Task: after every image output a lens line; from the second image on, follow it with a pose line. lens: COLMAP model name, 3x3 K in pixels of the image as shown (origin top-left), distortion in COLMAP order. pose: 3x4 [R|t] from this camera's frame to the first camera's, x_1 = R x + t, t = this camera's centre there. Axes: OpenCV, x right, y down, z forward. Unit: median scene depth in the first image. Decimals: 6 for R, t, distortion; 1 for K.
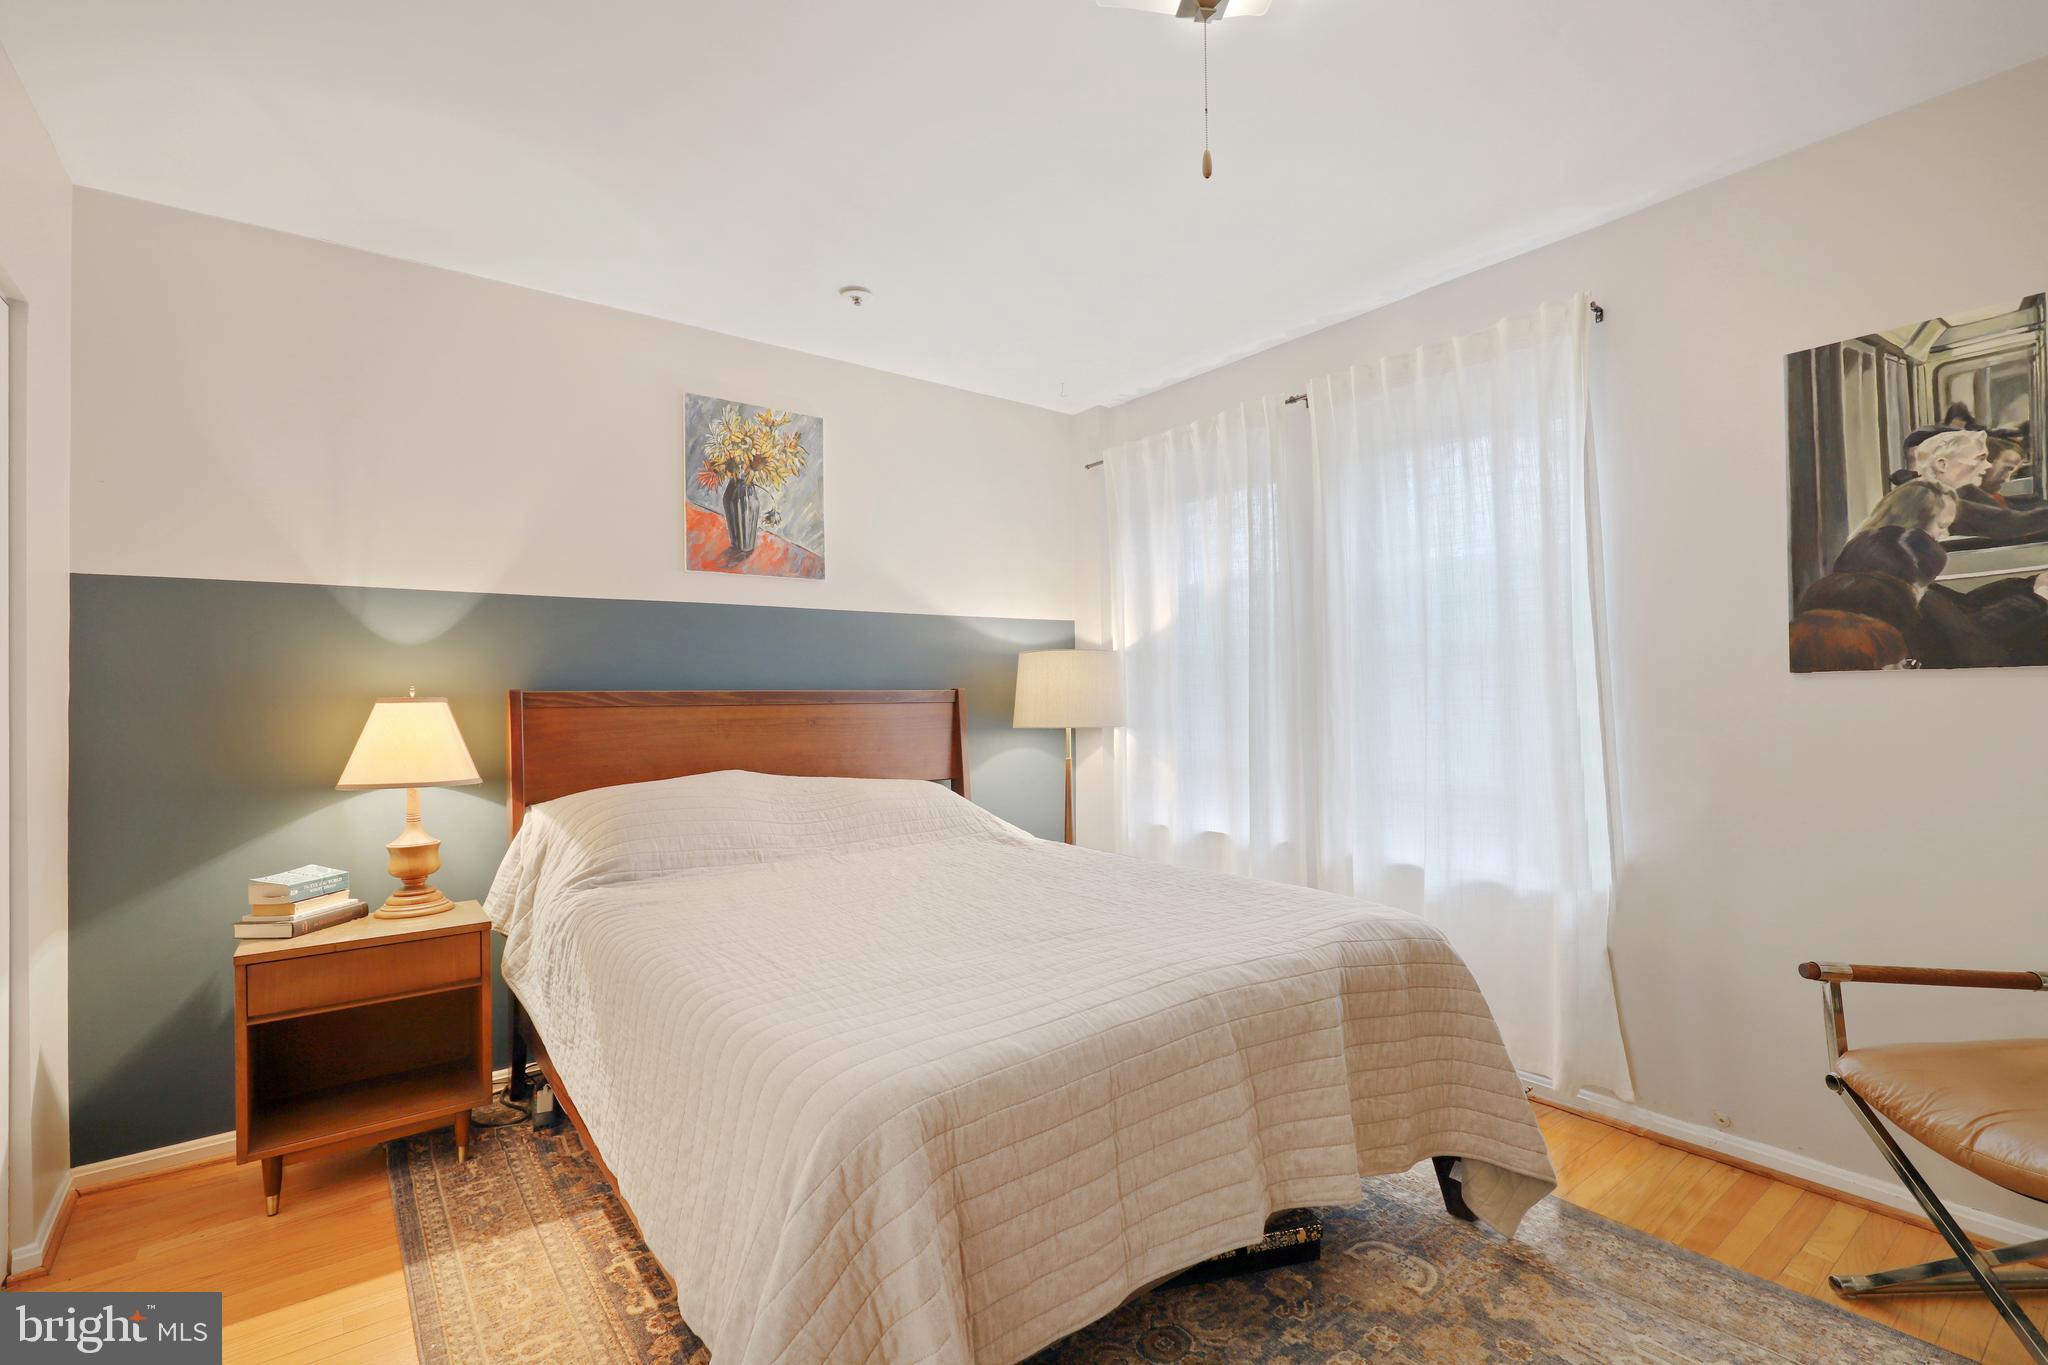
lens RADIAL K [[923.0, 0, 1027.2], [0, 923.0, 682.8], [0, 0, 1]] dist [0.003045, -0.000420]
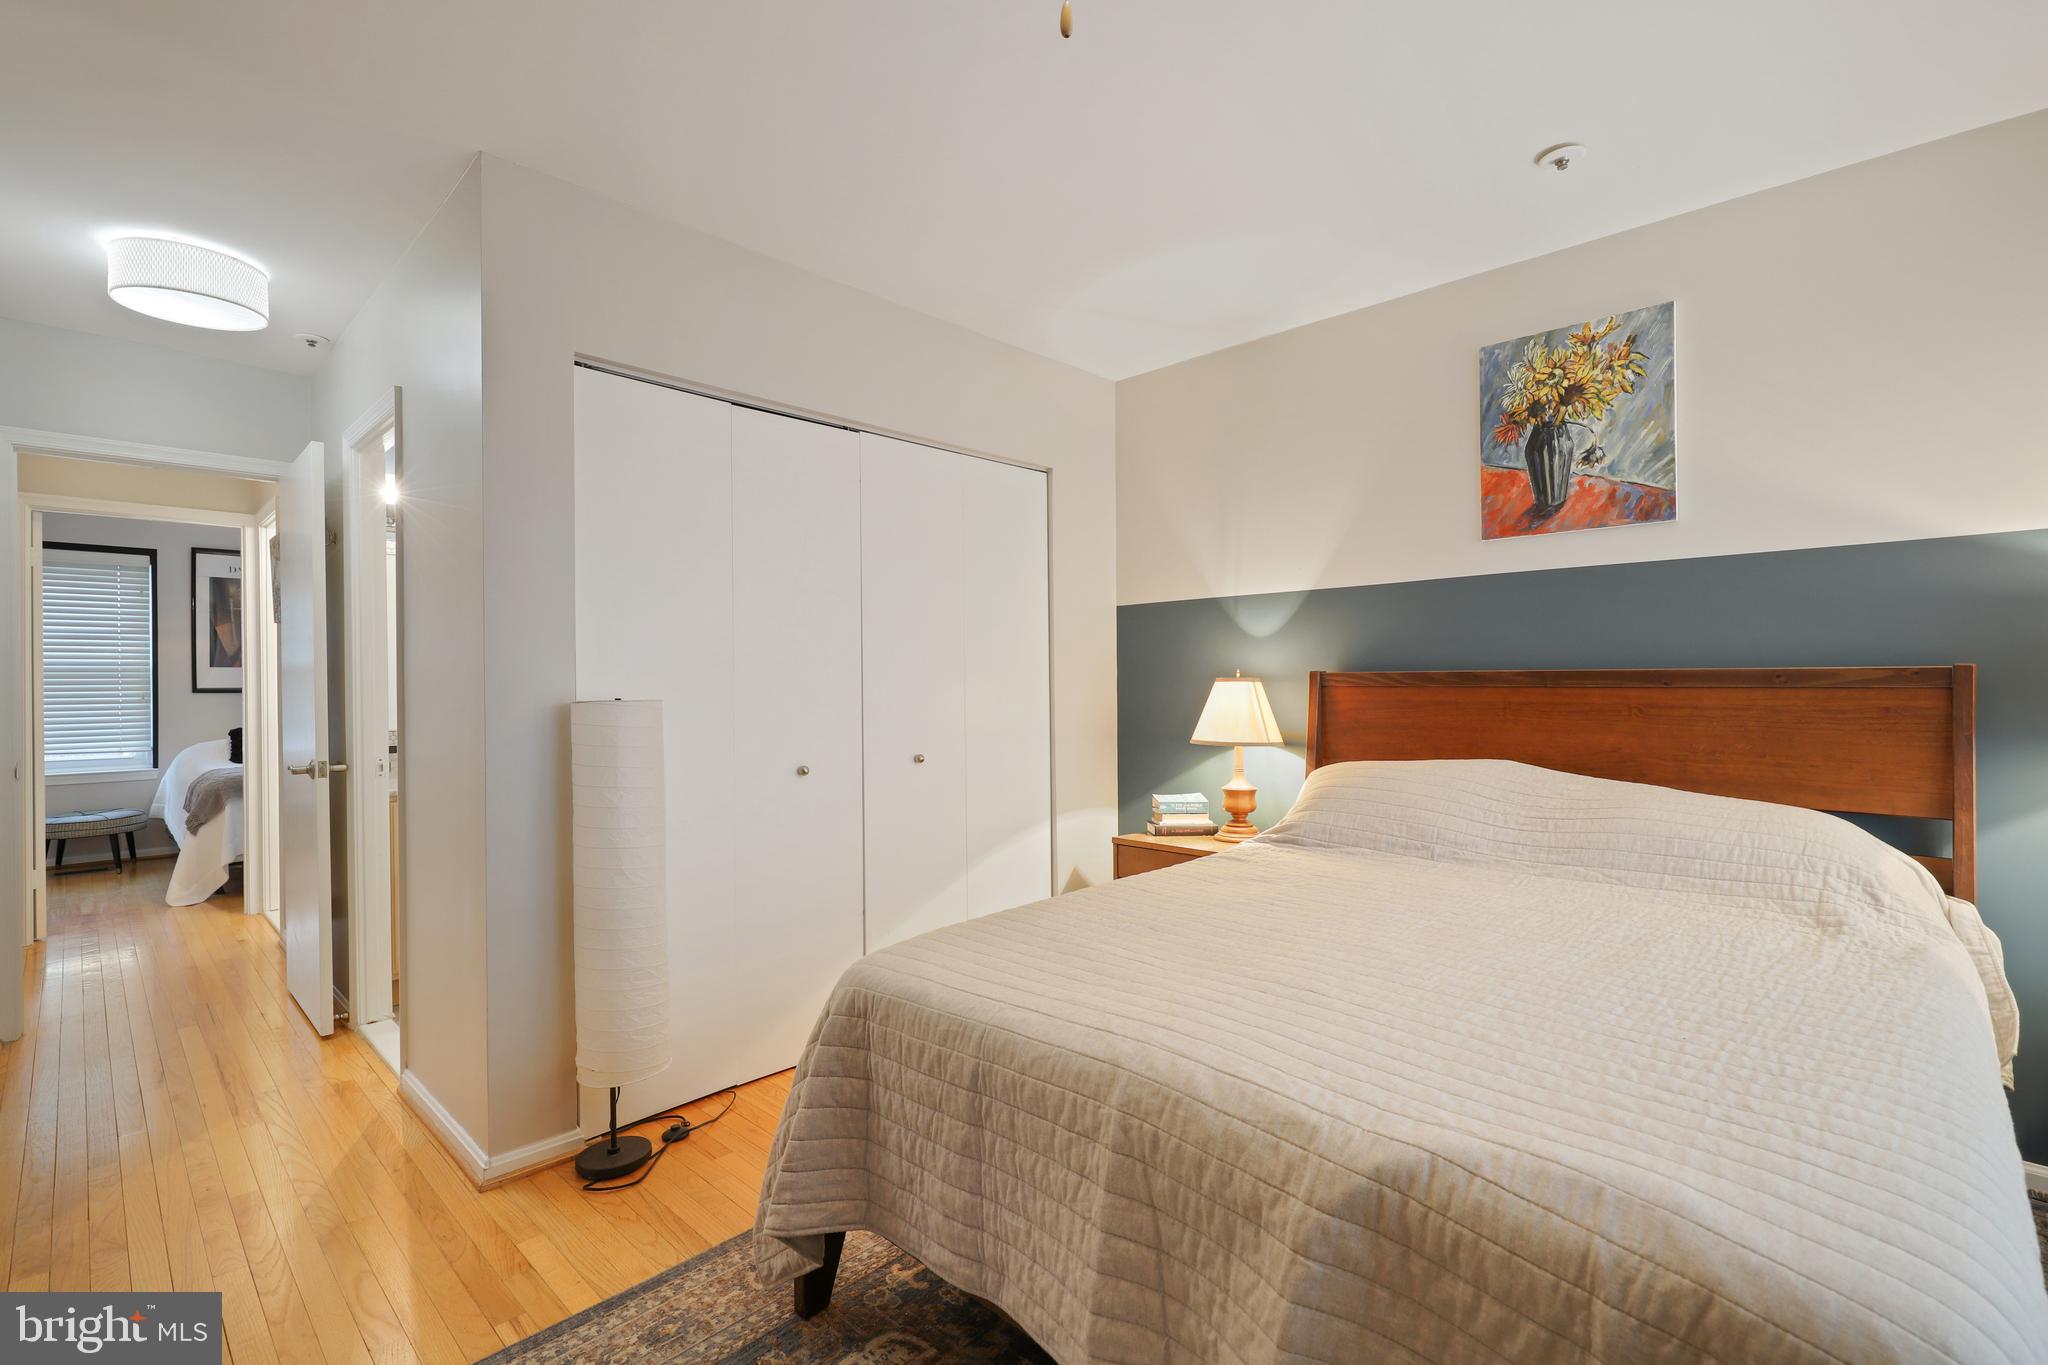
lens RADIAL K [[923.0, 0, 1027.2], [0, 923.0, 682.8], [0, 0, 1]] dist [0.003045, -0.000420]
pose [[0.152429, 0.011179, -0.988251, 0.467763], [0.018493, 0.999729, 0.014161, -0.000578], [0.988141, -0.020434, 0.152180, 0.395959]]
